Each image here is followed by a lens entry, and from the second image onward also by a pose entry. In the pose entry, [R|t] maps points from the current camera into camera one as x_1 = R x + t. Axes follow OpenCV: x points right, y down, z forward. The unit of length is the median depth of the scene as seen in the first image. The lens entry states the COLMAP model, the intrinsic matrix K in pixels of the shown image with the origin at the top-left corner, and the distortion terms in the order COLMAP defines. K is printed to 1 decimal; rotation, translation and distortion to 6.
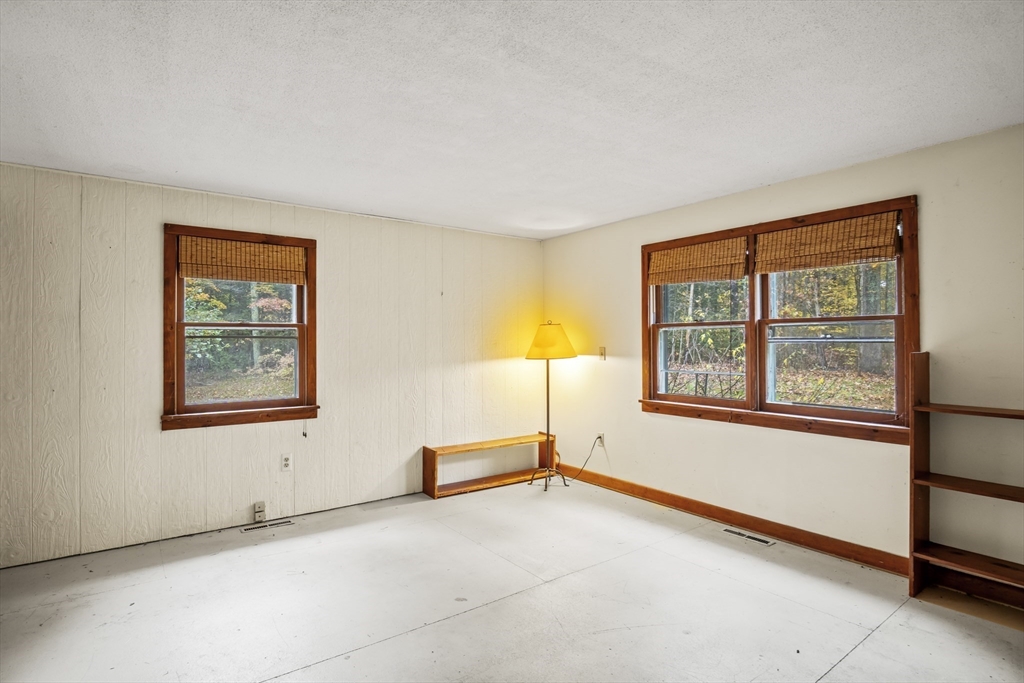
lens RADIAL K [[508.6, 0, 517.1], [0, 508.6, 335.3], [0, 0, 1]] dist [-0.020052, -0.002298]
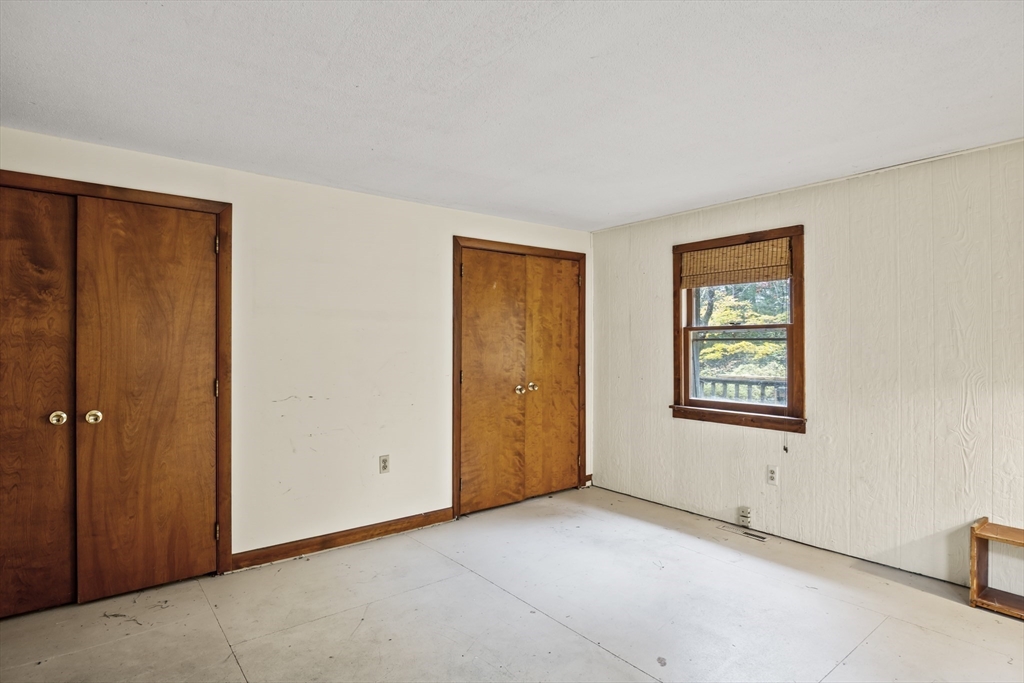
lens RADIAL K [[534.9, 0, 513.6], [0, 534.9, 340.8], [0, 0, 1]] dist [-0.016477, -0.001588]
pose [[0.048018, -0.006548, -0.998825, 0.491251], [0.011204, 0.999919, -0.006016, 0.007548], [0.998784, -0.010902, 0.048087, 0.487099]]
